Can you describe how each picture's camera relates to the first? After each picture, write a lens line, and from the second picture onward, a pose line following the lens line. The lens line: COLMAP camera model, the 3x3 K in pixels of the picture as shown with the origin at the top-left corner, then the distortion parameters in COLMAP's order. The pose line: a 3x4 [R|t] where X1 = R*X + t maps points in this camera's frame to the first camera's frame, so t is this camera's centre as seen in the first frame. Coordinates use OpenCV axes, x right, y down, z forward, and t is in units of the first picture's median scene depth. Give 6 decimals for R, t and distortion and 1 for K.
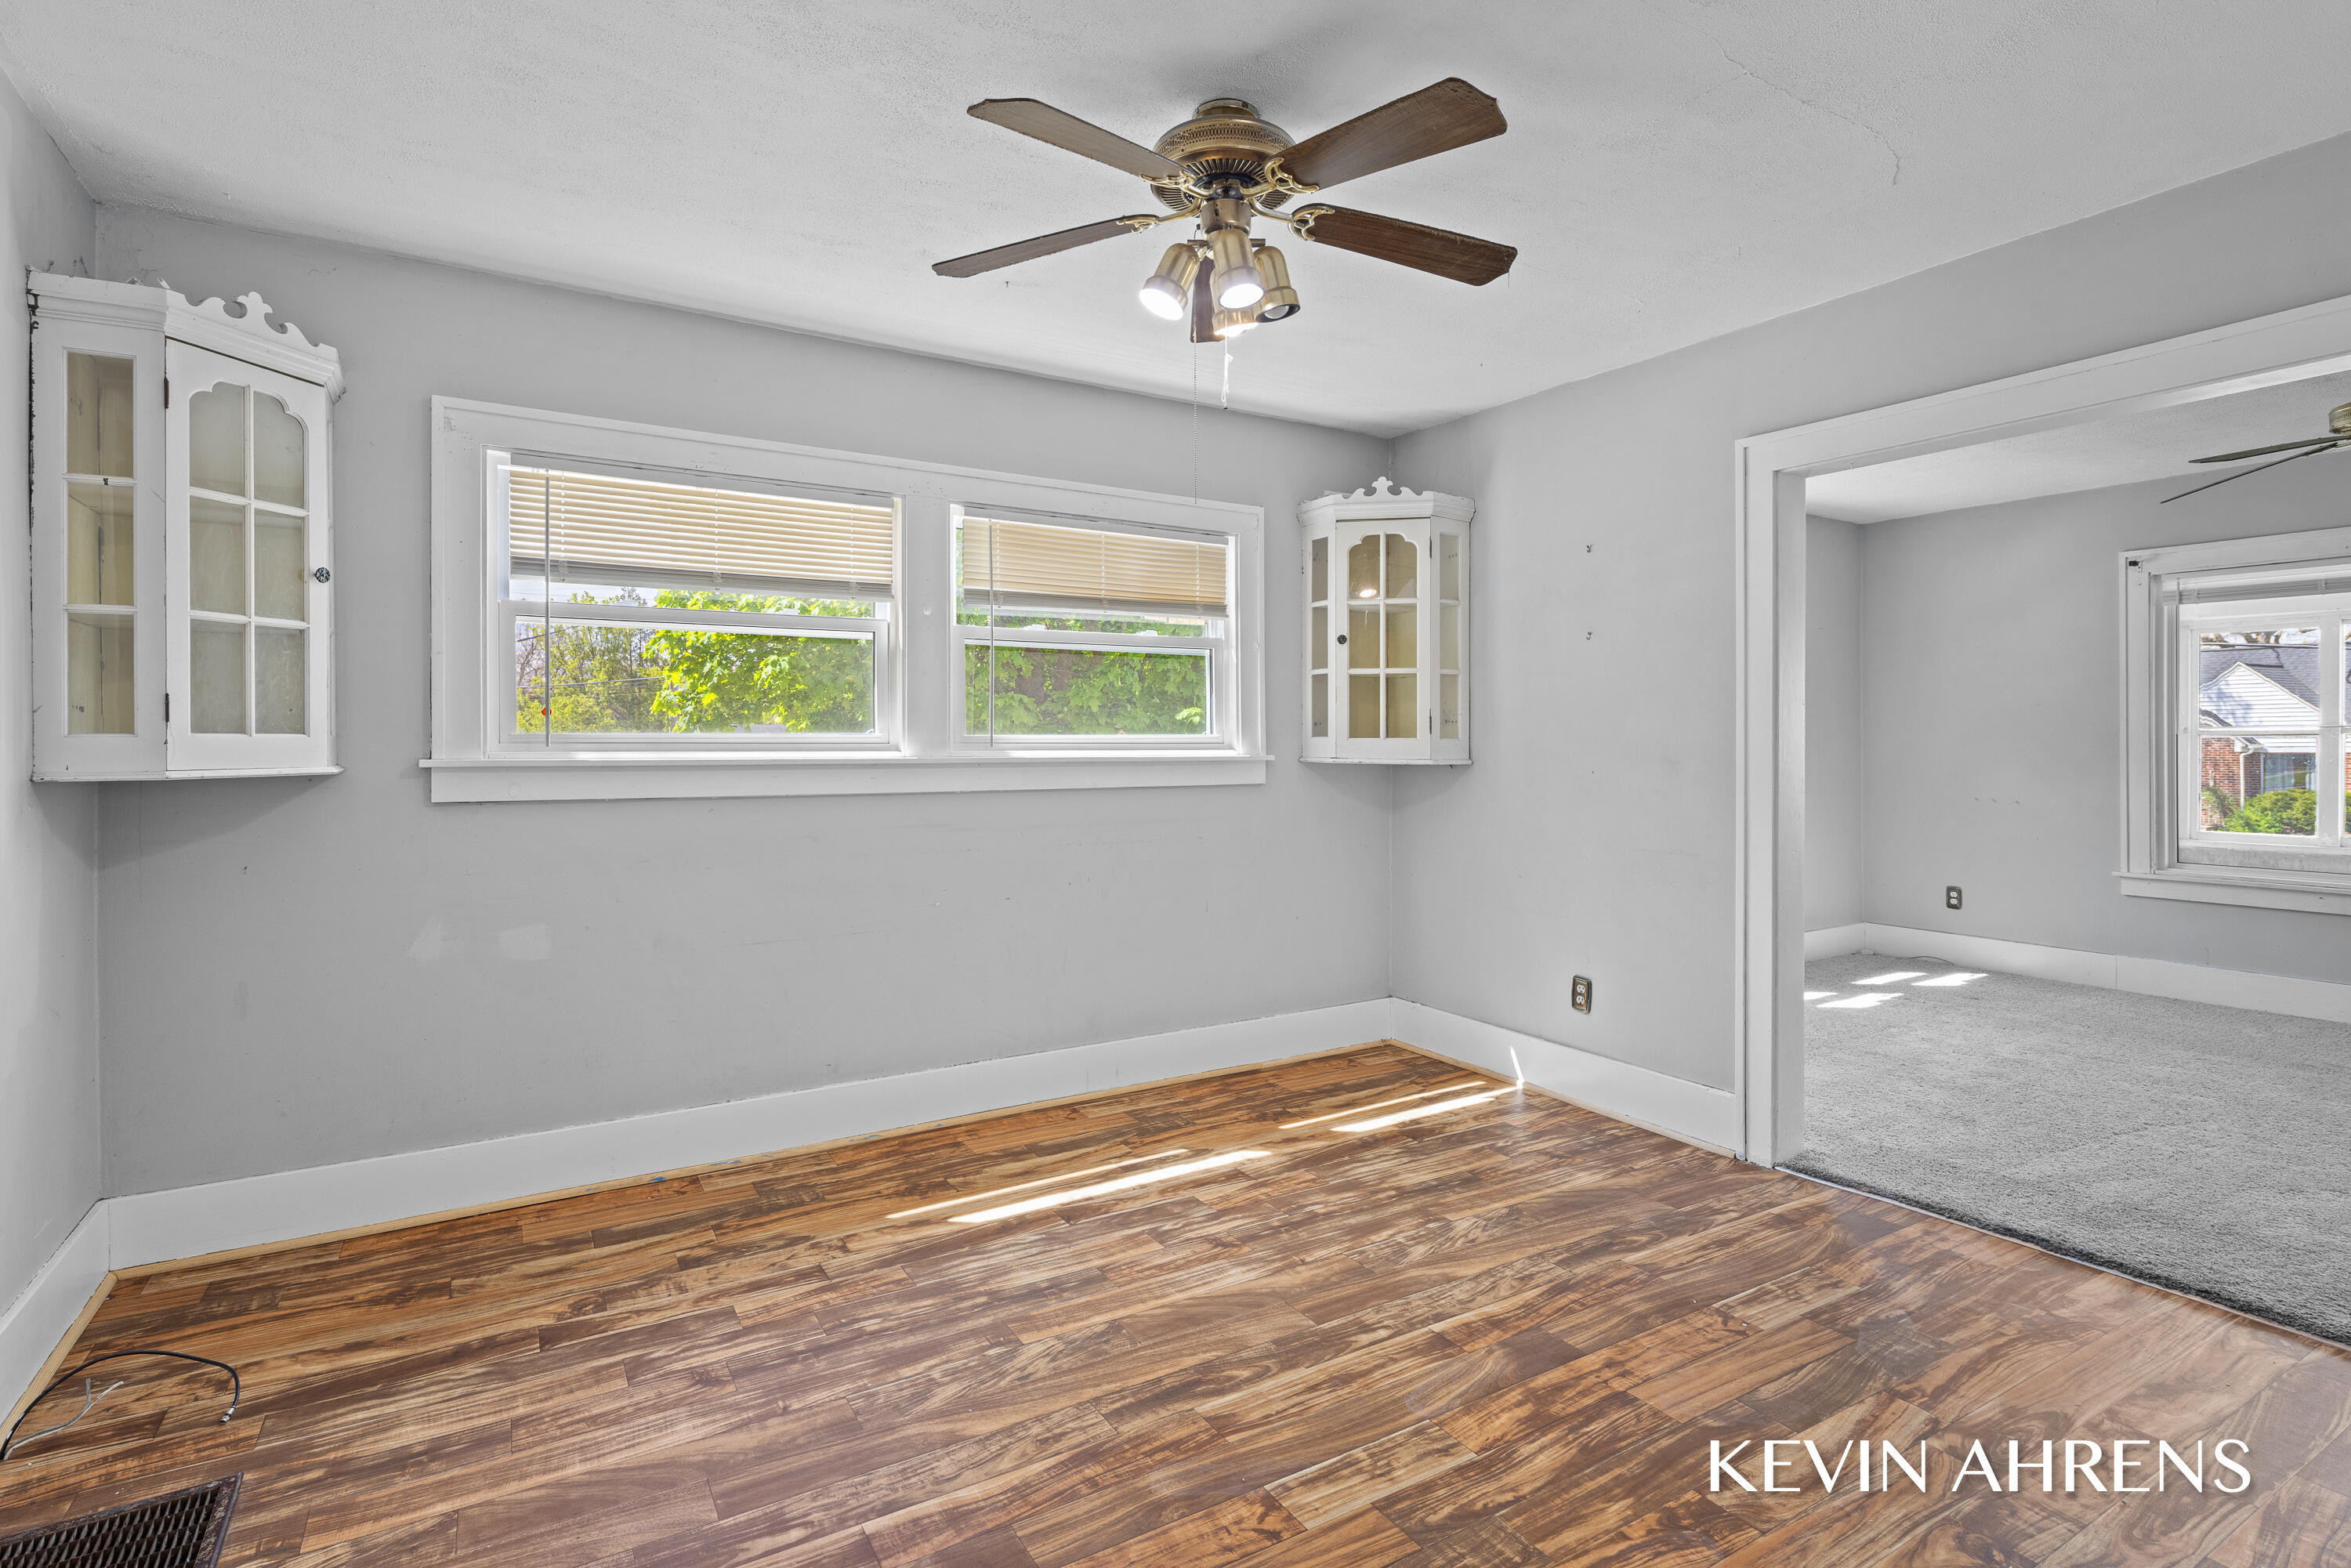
lens RADIAL K [[1147.1, 0, 1210.7], [0, 1147.1, 725.8], [0, 0, 1]] dist [0.005579, -0.000208]
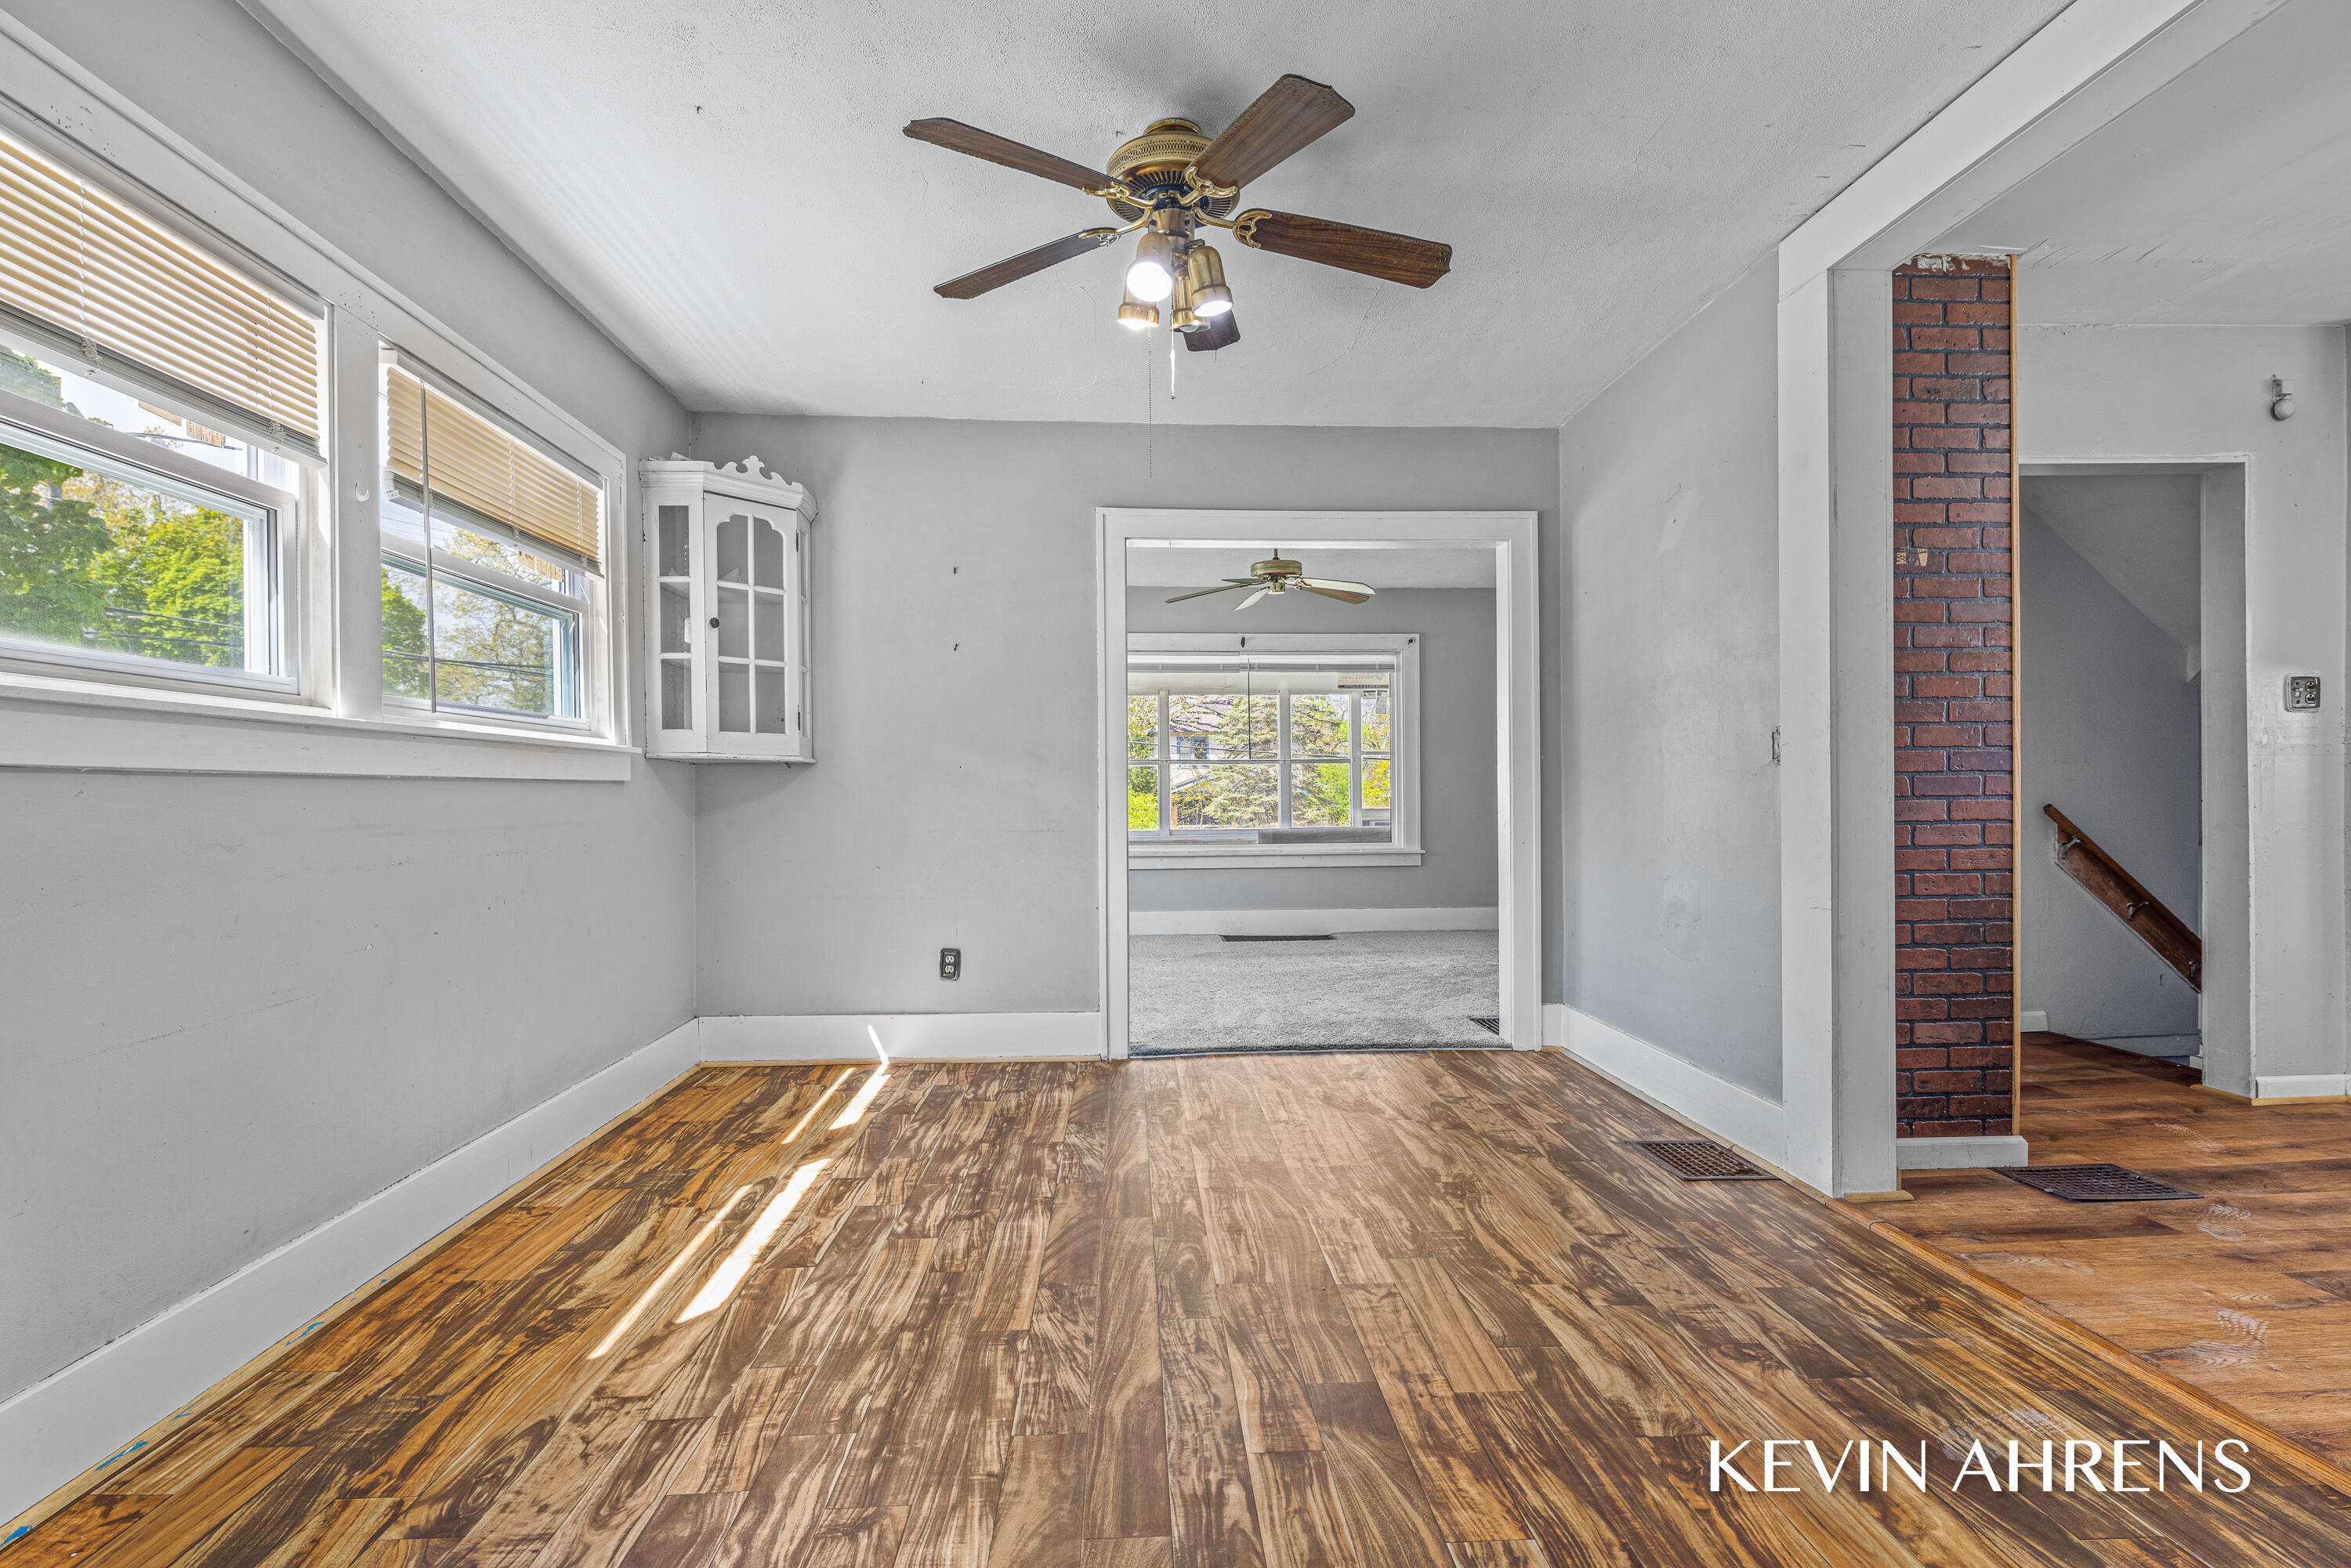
lens RADIAL K [[1127.4, 0, 1175.5], [0, 1127.4, 784.0], [0, 0, 1]] dist [0.000266, -0.001104]
pose [[0.481777, 0.004552, 0.876282, -0.623300], [-0.005960, 0.999980, -0.001918, 0.066284], [-0.876274, -0.004299, 0.481794, 0.313330]]
